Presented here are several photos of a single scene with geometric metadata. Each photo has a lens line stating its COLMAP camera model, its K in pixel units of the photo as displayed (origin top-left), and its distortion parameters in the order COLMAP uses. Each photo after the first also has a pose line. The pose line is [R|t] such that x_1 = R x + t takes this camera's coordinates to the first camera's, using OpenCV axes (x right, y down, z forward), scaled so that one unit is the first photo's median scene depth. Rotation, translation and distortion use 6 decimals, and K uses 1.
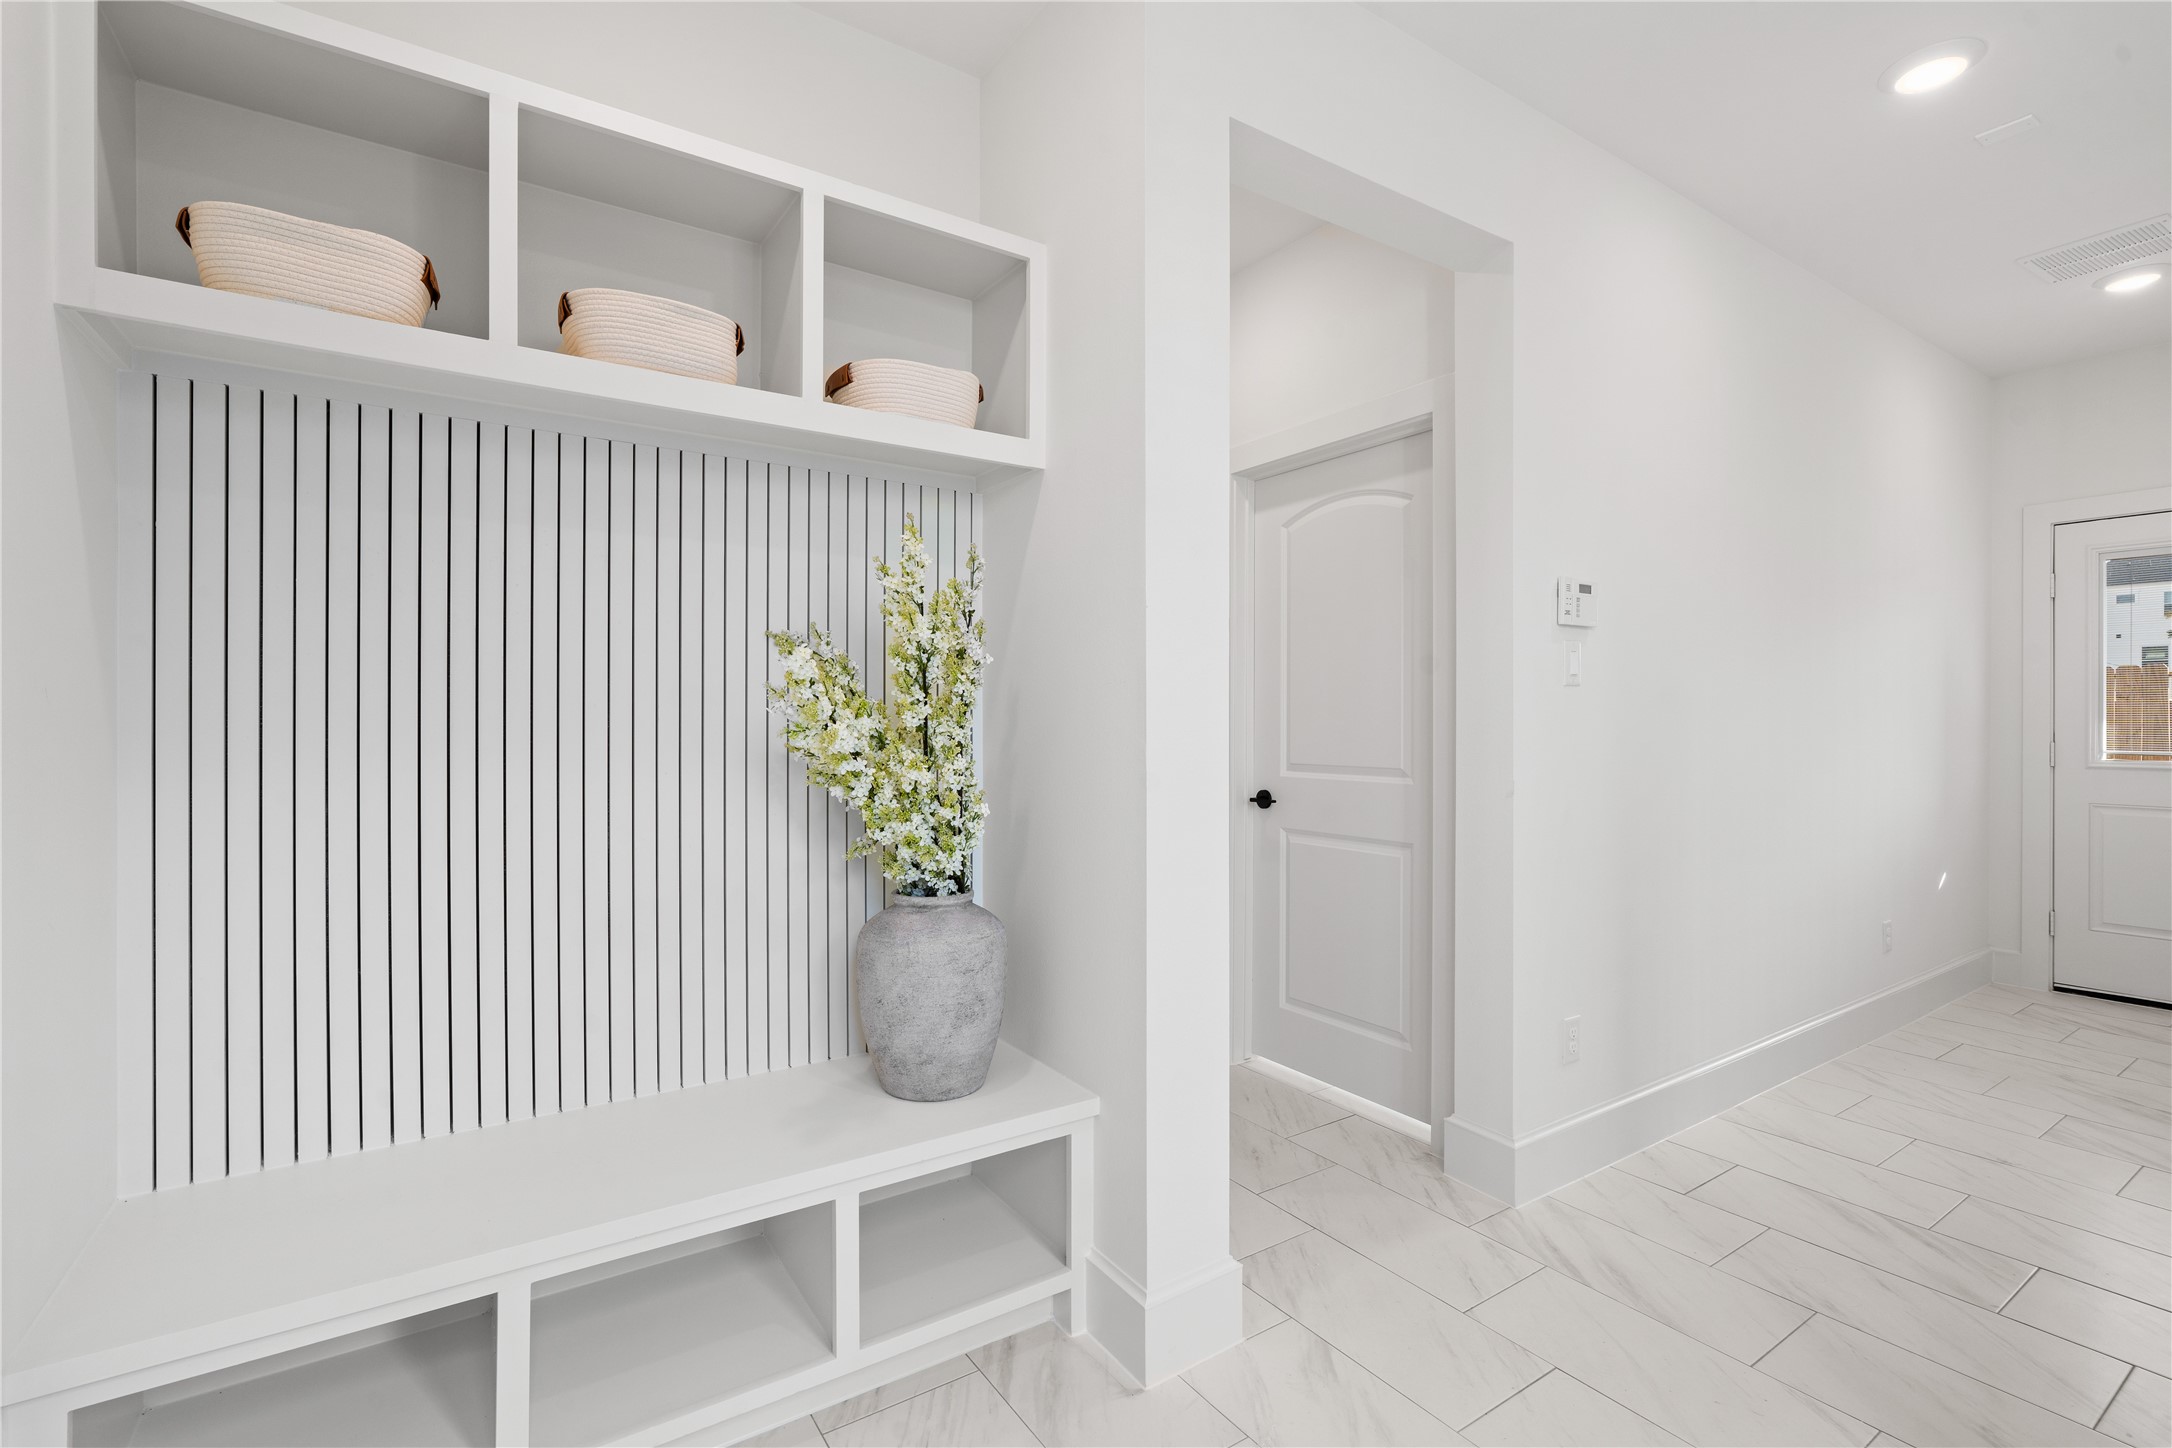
lens RADIAL K [[983.6, 0, 1085.1], [0, 983.6, 724.5], [0, 0, 1]] dist [-0.007843, 0.002166]
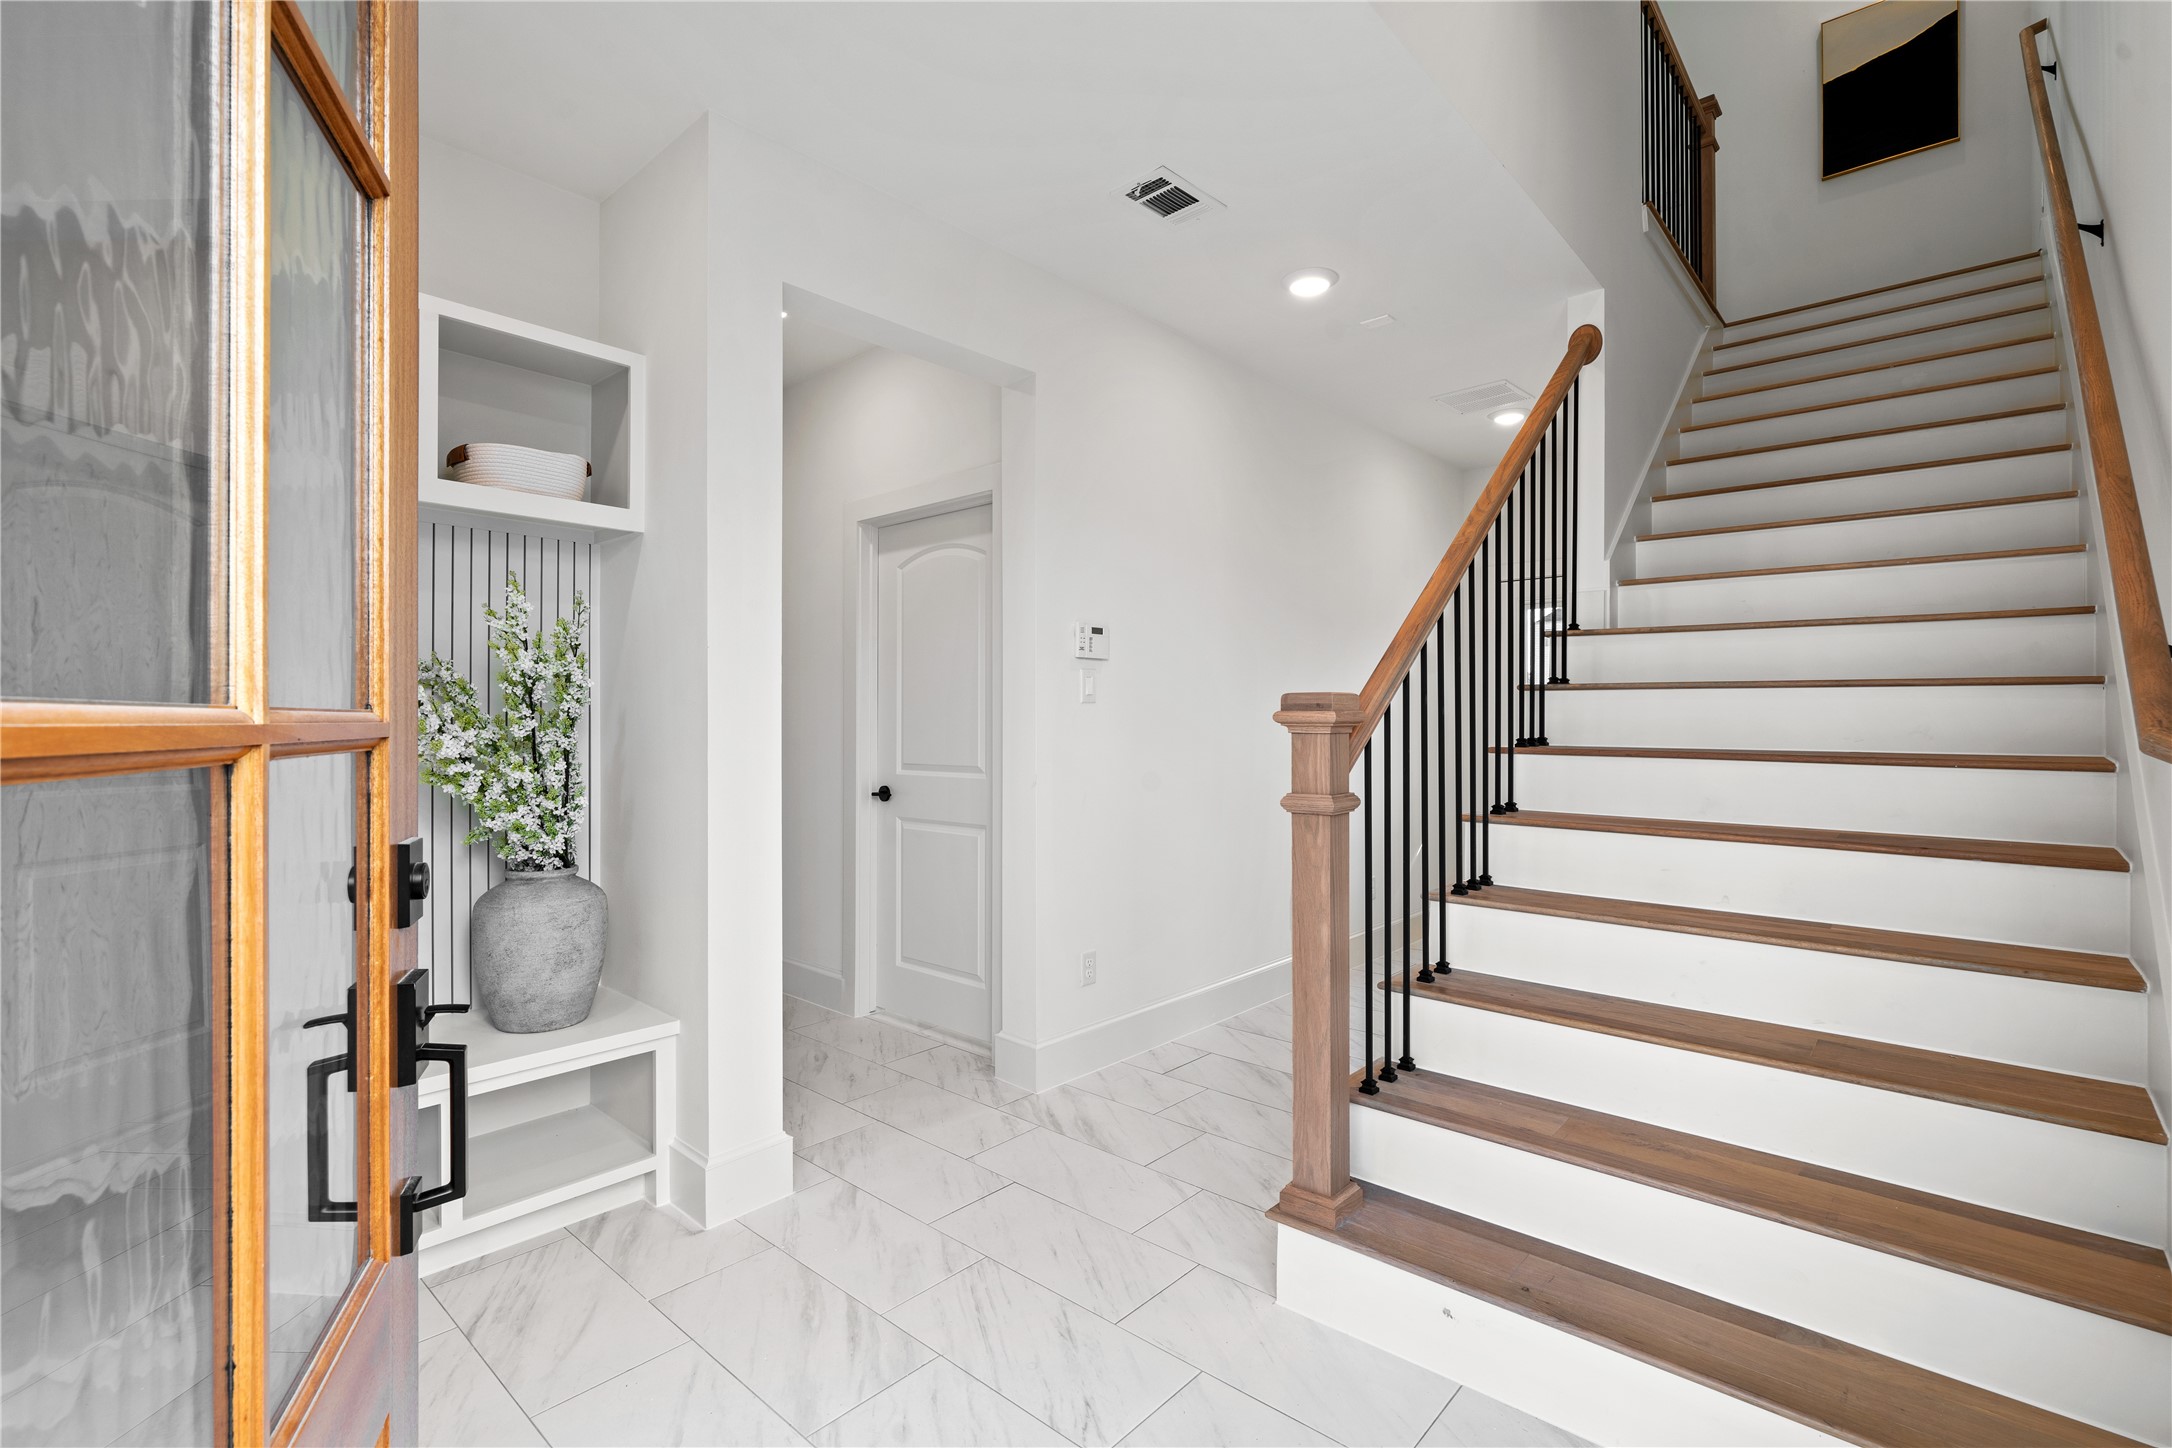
lens RADIAL K [[983.6, 0, 1087.0], [0, 983.6, 720.3], [0, 0, 1]] dist [-0.007843, 0.002166]
pose [[0.967774, 0.000182, 0.251821, 0.209329], [0.001409, 0.999980, -0.006137, -0.010038], [-0.251817, 0.006294, 0.967754, -0.399479]]
